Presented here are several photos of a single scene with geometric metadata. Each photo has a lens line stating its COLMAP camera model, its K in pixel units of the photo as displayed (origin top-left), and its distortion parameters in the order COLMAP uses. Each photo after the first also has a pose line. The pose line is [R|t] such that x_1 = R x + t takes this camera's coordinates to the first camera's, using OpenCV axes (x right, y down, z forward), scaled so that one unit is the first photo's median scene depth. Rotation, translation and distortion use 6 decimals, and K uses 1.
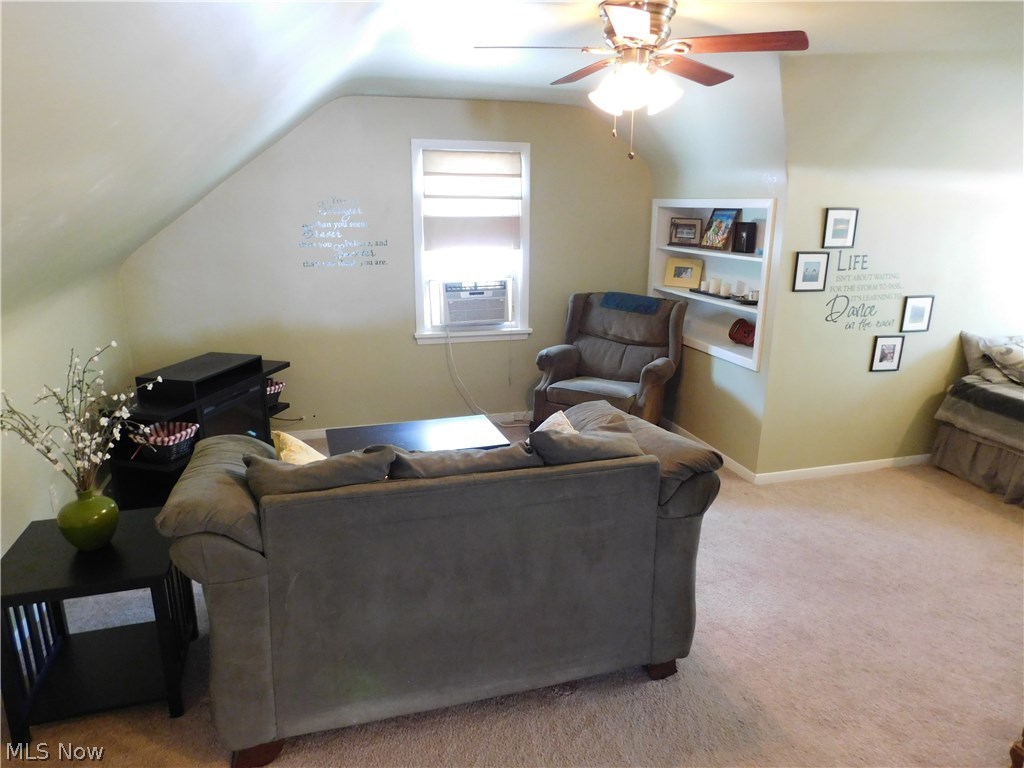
lens RADIAL K [[675.0, 0, 509.0], [0, 675.0, 384.2], [0, 0, 1]] dist [-0.077176, 0.067591]
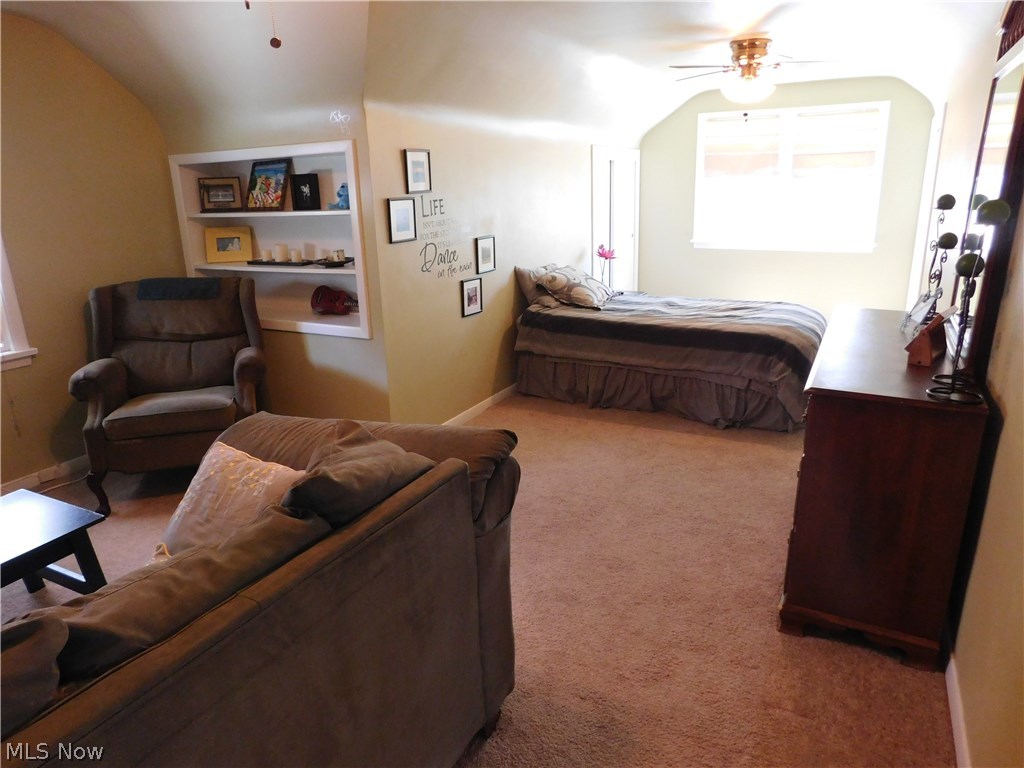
lens RADIAL K [[675.0, 0, 509.0], [0, 675.0, 384.2], [0, 0, 1]] dist [-0.077176, 0.067591]
pose [[0.706800, -0.235312, 0.667129, -0.100312], [0.218060, 0.969605, 0.110975, -0.018434], [-0.672966, 0.067037, 0.736629, 0.212918]]
